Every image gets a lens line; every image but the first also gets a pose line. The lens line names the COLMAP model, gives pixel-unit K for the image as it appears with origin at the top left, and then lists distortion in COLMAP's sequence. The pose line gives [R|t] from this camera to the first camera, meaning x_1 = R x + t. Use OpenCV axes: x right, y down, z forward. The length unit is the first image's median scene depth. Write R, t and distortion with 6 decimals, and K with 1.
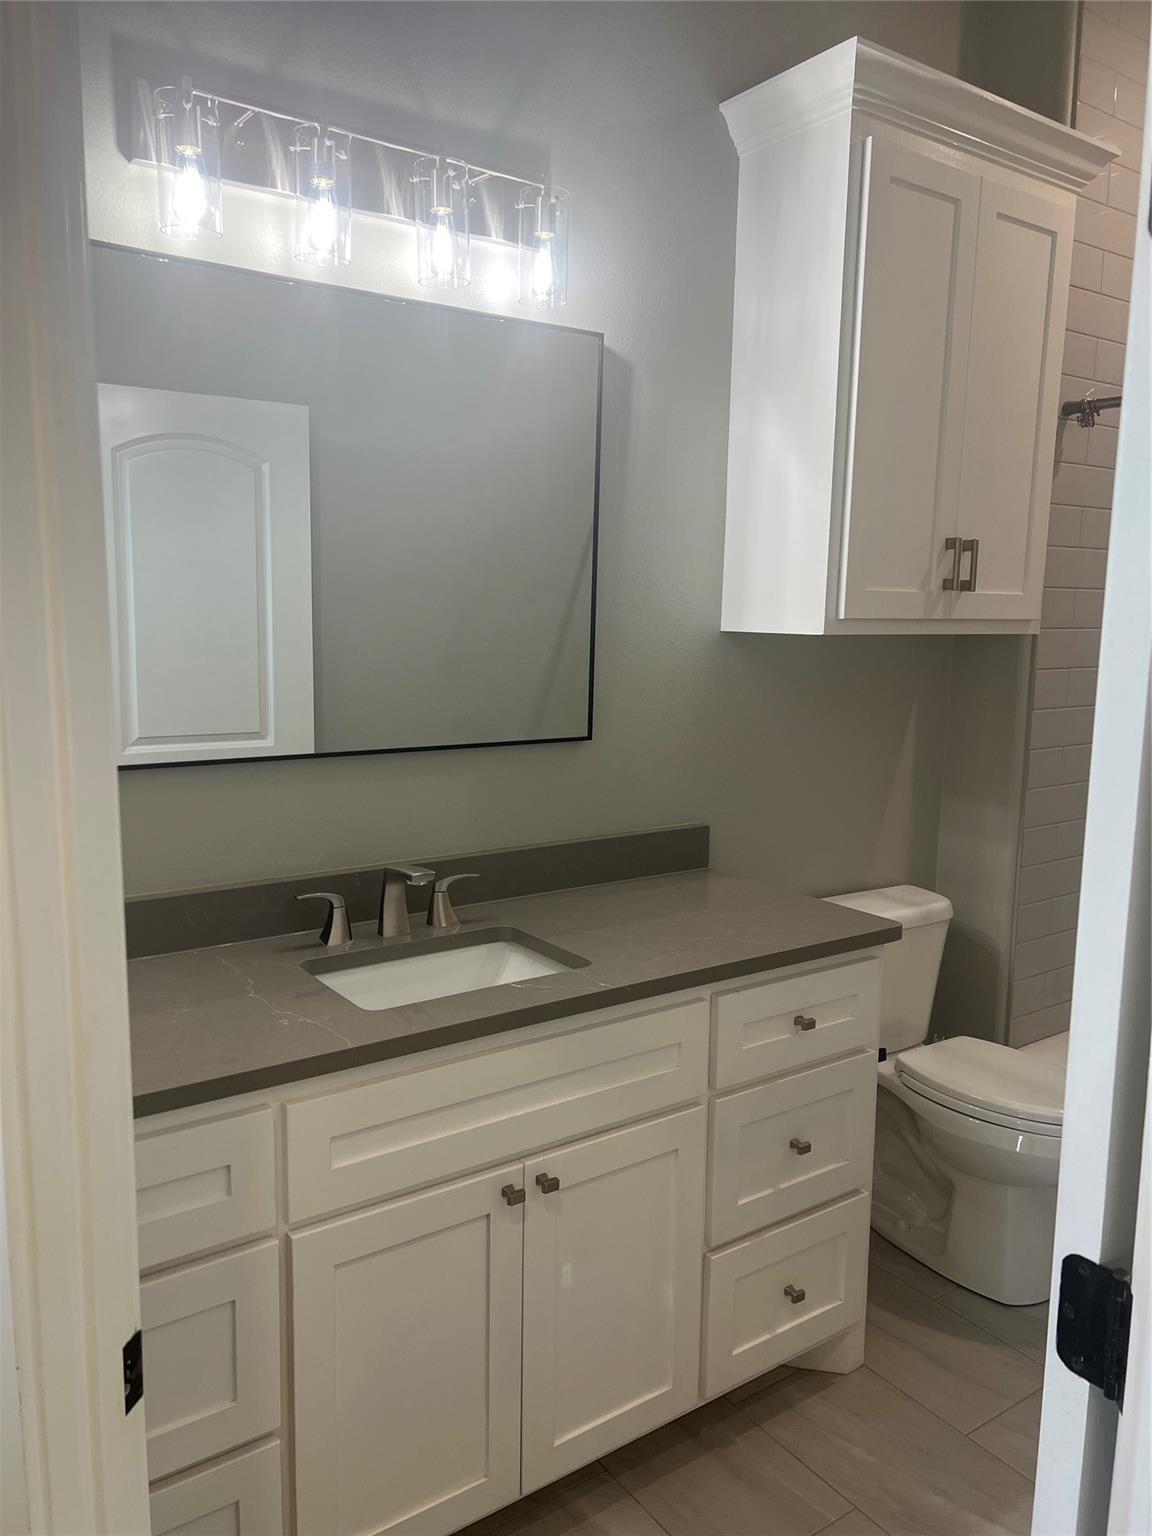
lens RADIAL K [[1165.1, 0, 576.0], [0, 1165.1, 768.0], [0, 0, 1]] dist [-0.002310, -0.006196]
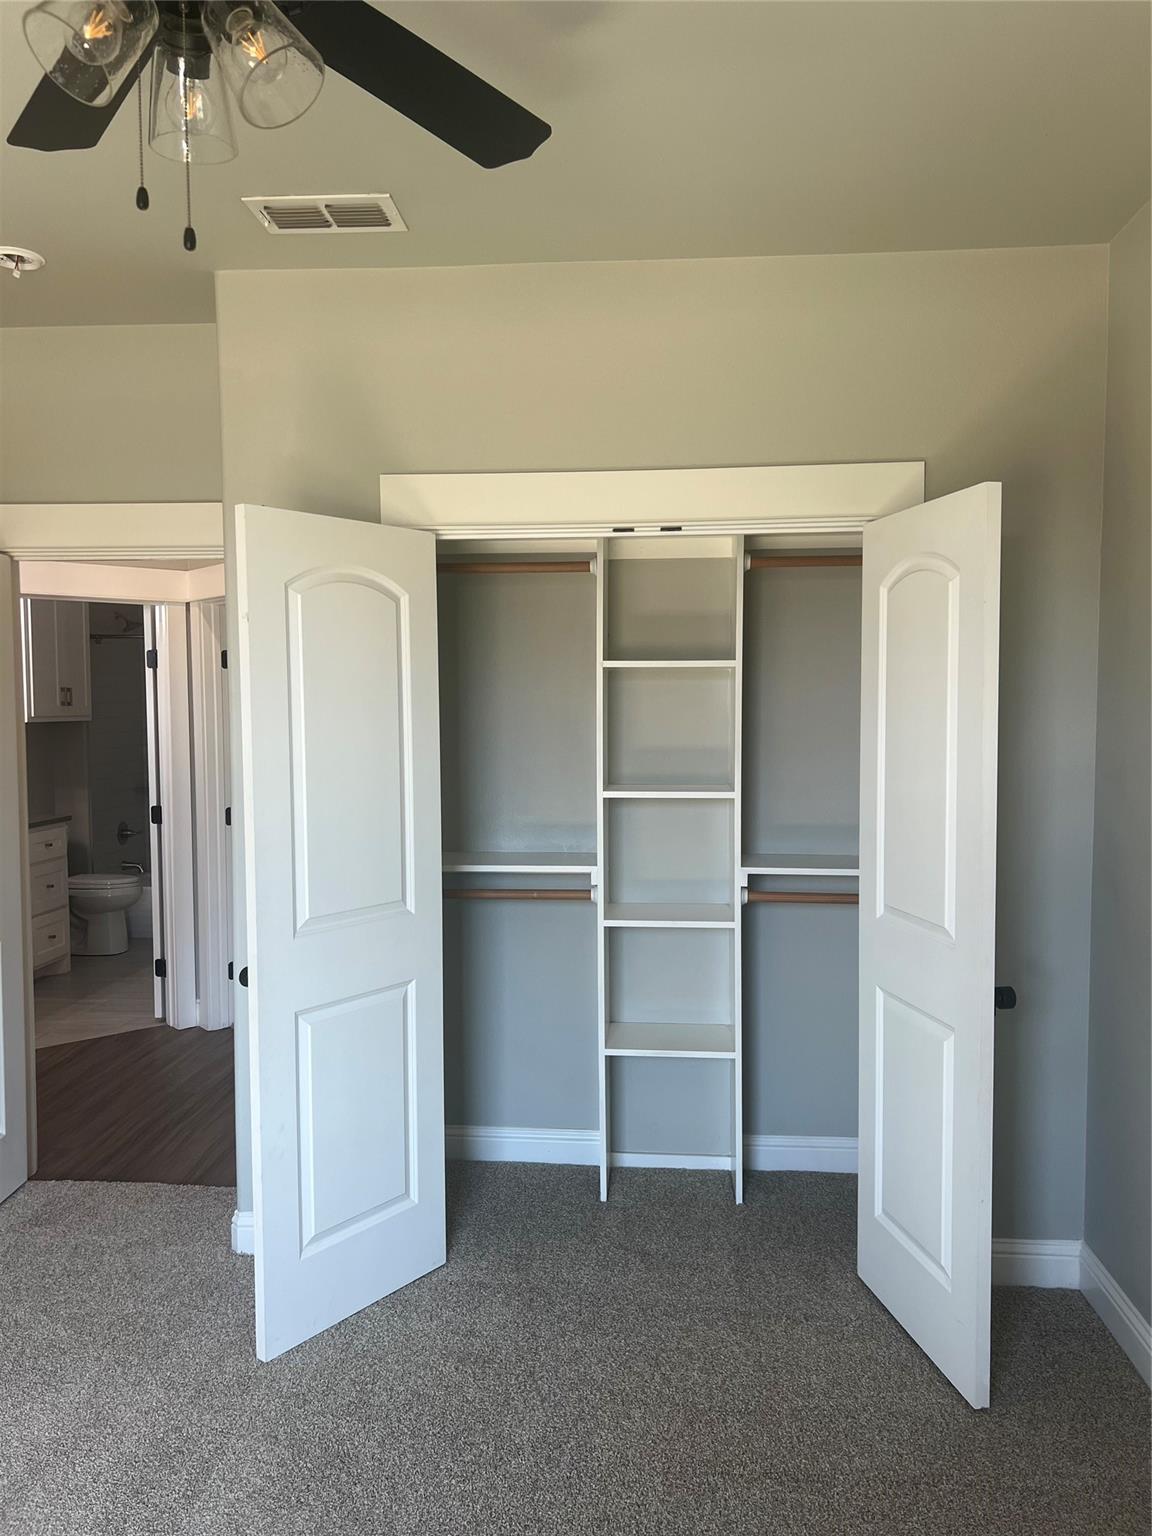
lens RADIAL K [[1165.1, 0, 576.0], [0, 1165.1, 768.0], [0, 0, 1]] dist [-0.002310, -0.006196]
pose [[0.651153, -0.065768, 0.756092, -1.006319], [0.121405, 0.992436, -0.018229, 0.197348], [-0.749174, 0.103664, 0.654212, -1.742377]]
